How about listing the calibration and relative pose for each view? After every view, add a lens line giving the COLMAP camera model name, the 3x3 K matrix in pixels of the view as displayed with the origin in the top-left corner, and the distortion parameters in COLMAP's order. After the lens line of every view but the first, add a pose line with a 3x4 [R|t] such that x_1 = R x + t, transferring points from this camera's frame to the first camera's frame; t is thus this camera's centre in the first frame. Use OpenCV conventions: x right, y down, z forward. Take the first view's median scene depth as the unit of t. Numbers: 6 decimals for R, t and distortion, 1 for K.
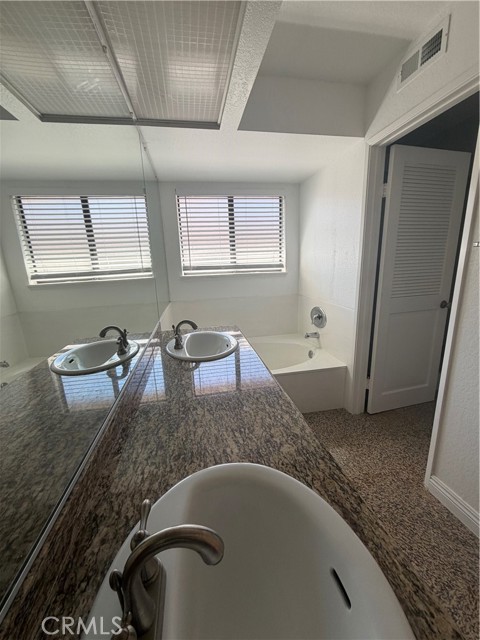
lens RADIAL K [[258.0, 0, 241.1], [0, 258.0, 318.4], [0, 0, 1]] dist [0.002621, 0.000651]
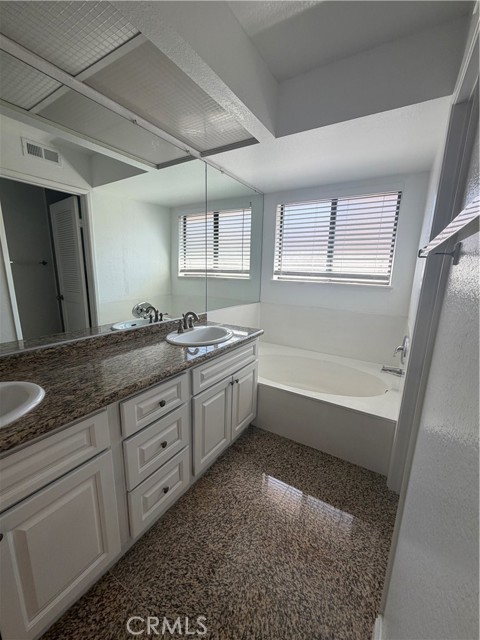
lens RADIAL K [[258.0, 0, 242.3], [0, 258.0, 321.1], [0, 0, 1]] dist [0.002621, 0.000651]
pose [[0.735262, 0.193468, -0.649584, 0.423170], [-0.197490, 0.977962, 0.067732, -0.045164], [0.648373, 0.078485, 0.757266, 0.127790]]
